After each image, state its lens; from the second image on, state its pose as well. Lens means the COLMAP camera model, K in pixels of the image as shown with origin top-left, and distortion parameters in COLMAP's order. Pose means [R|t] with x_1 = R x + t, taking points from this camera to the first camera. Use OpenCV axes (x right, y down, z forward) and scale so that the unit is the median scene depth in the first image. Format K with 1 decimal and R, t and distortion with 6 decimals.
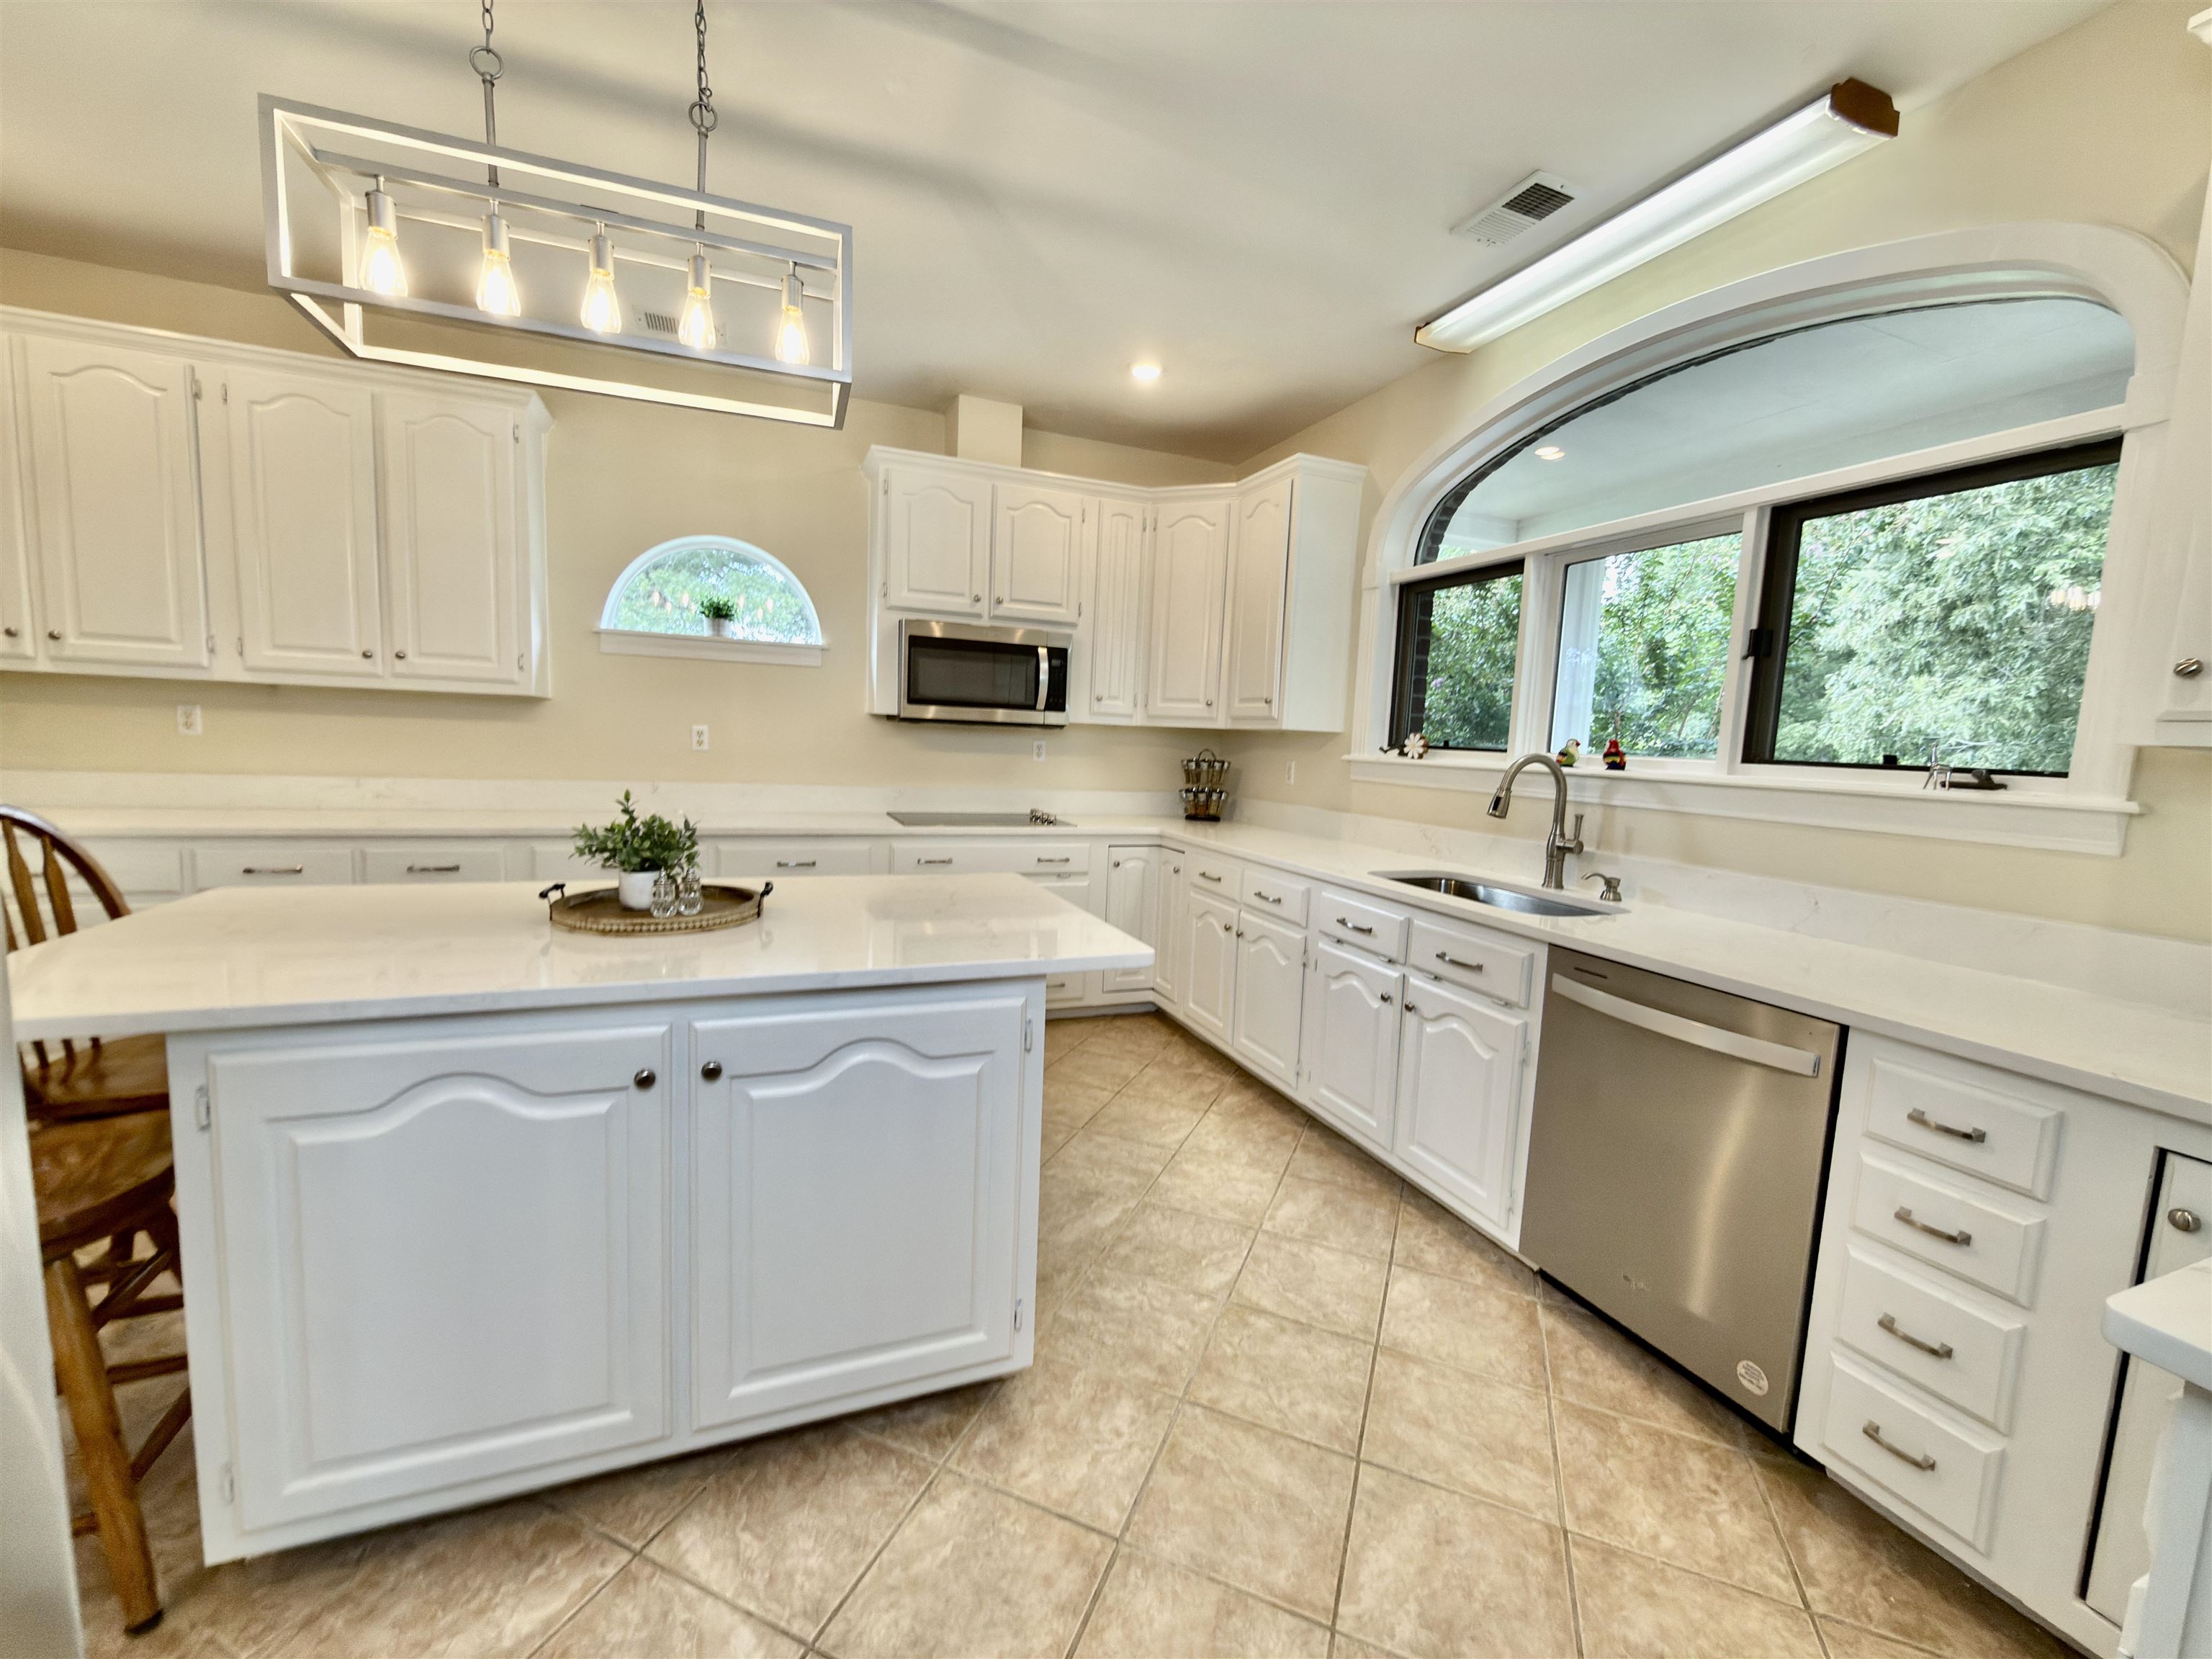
lens RADIAL K [[879.1, 0, 1102.0], [0, 879.1, 830.3], [0, 0, 1]] dist [-0.000744, -0.000383]
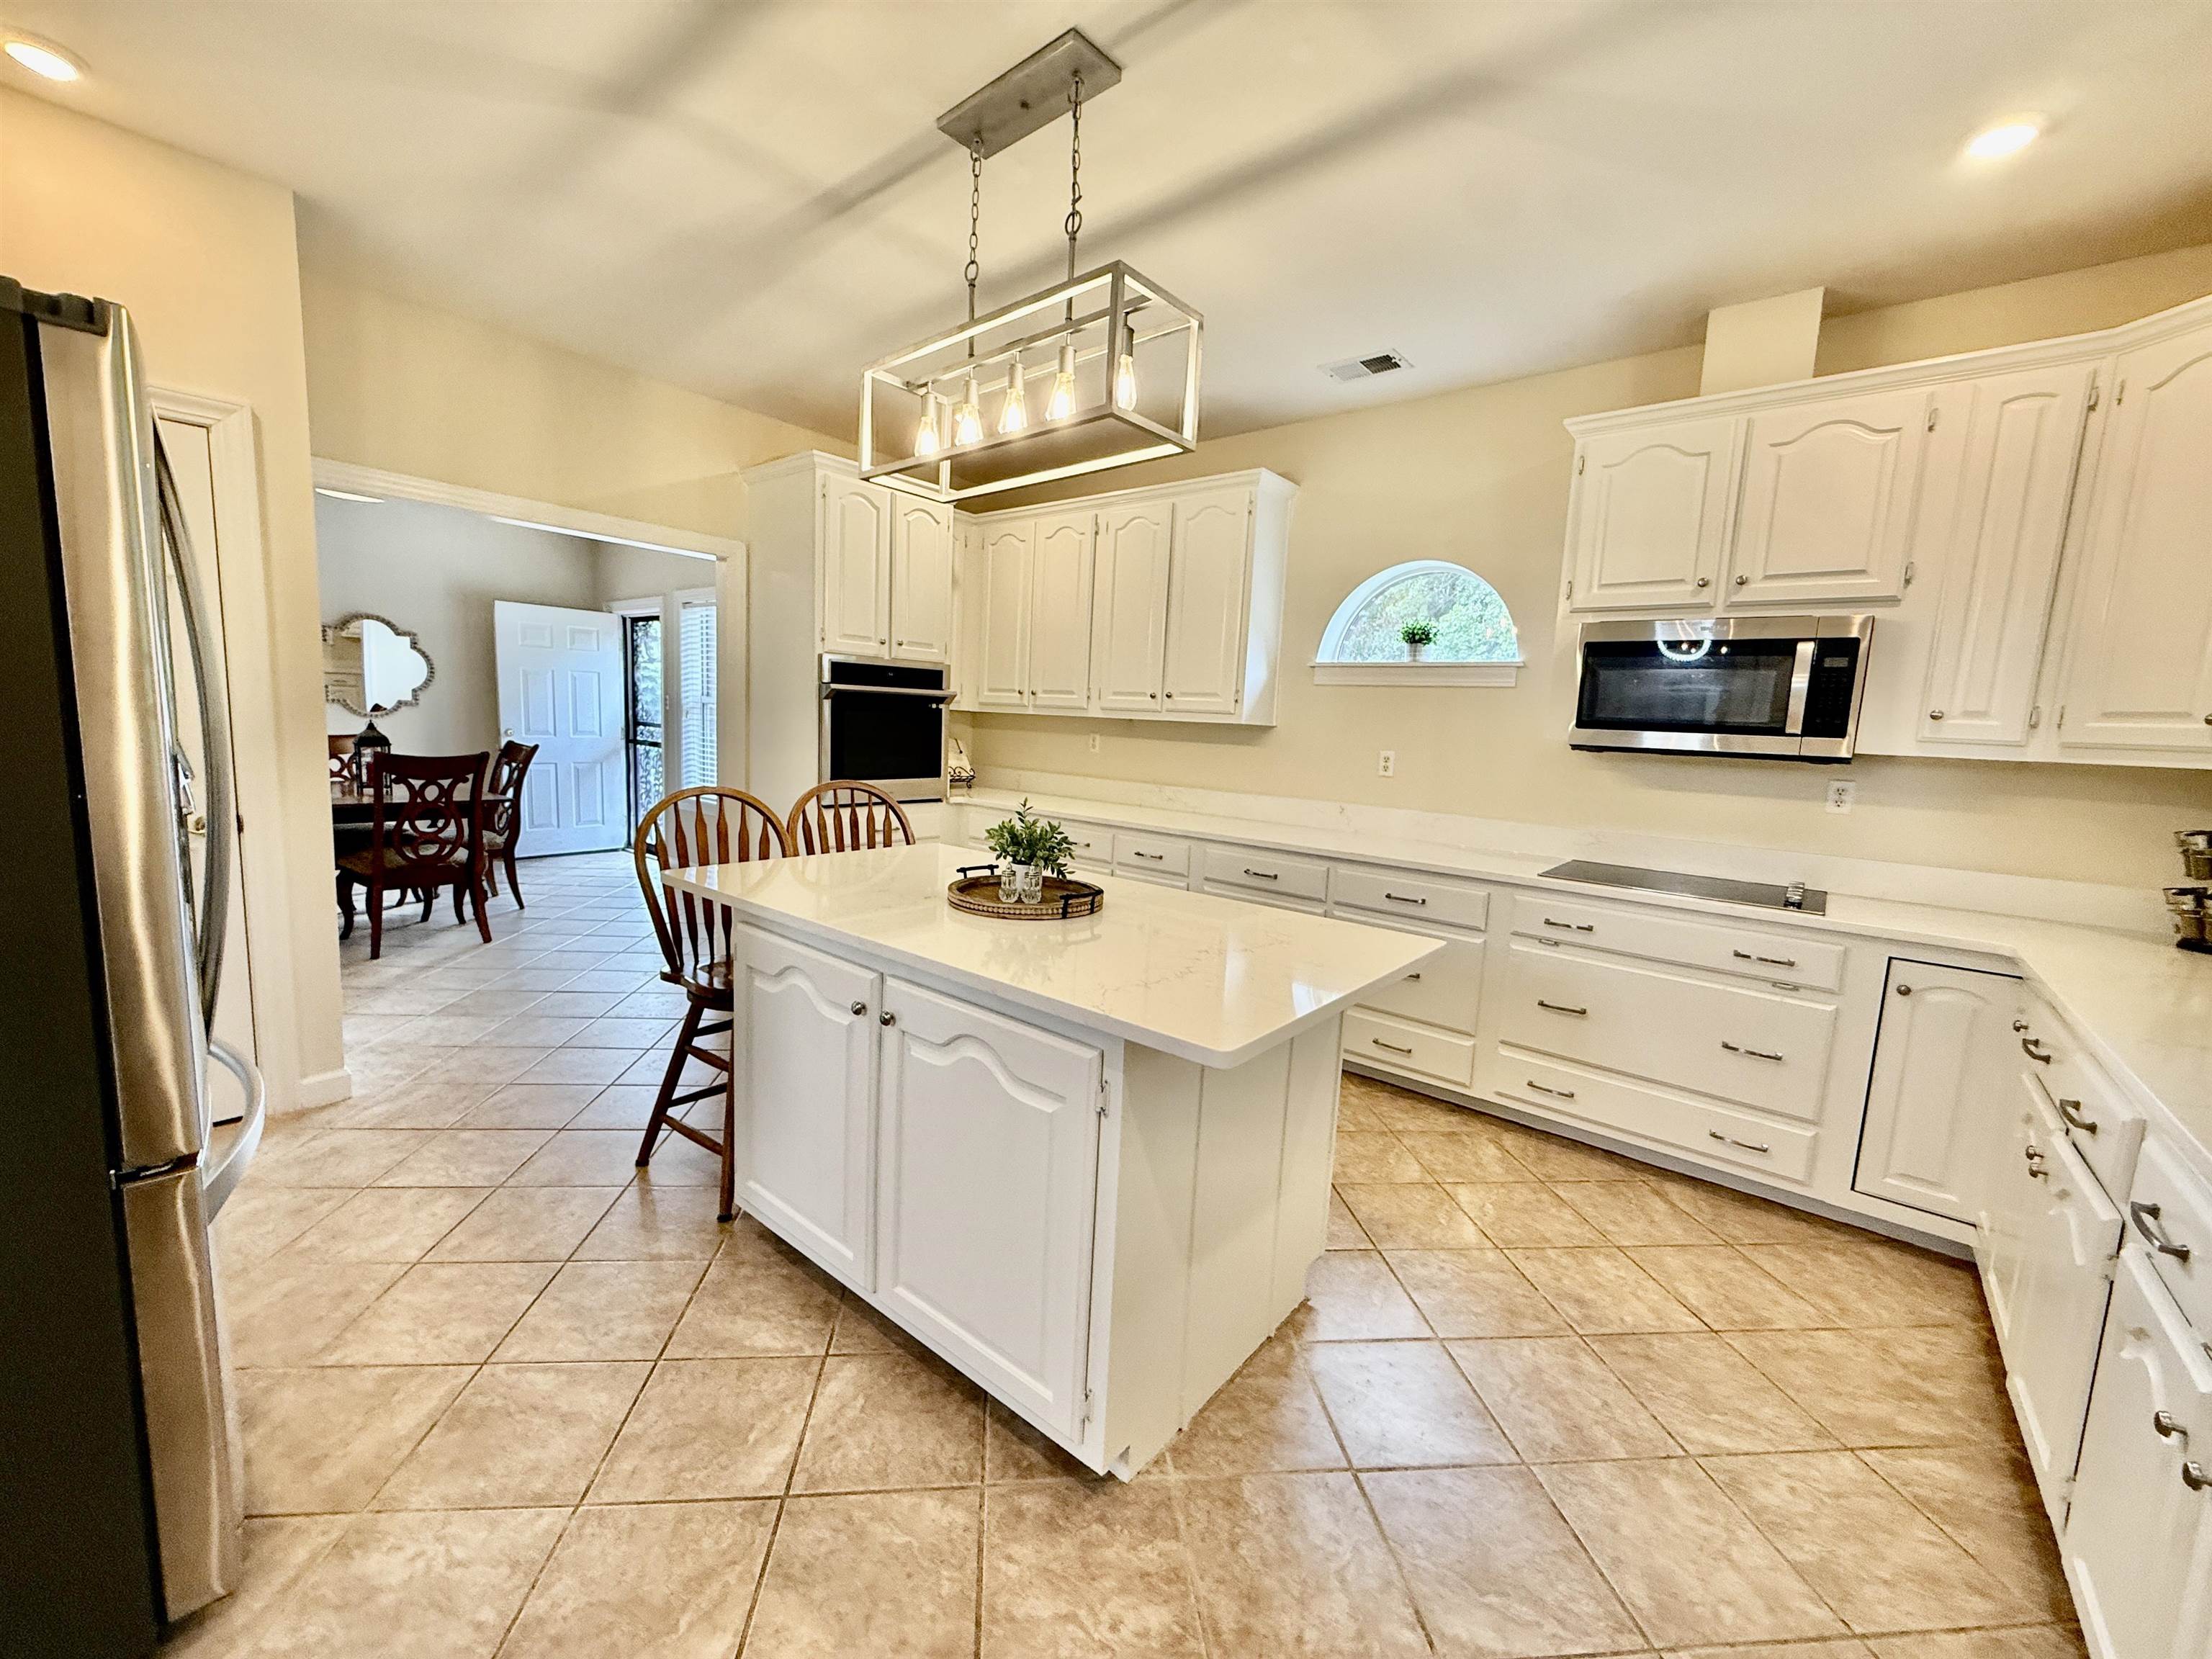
lens RADIAL K [[879.1, 0, 1102.0], [0, 879.1, 830.3], [0, 0, 1]] dist [-0.000744, -0.000383]
pose [[0.477990, 0.090844, -0.873655, 0.277488], [-0.119798, 0.992085, 0.037615, -0.027538], [0.870157, 0.086682, 0.485090, 0.229961]]
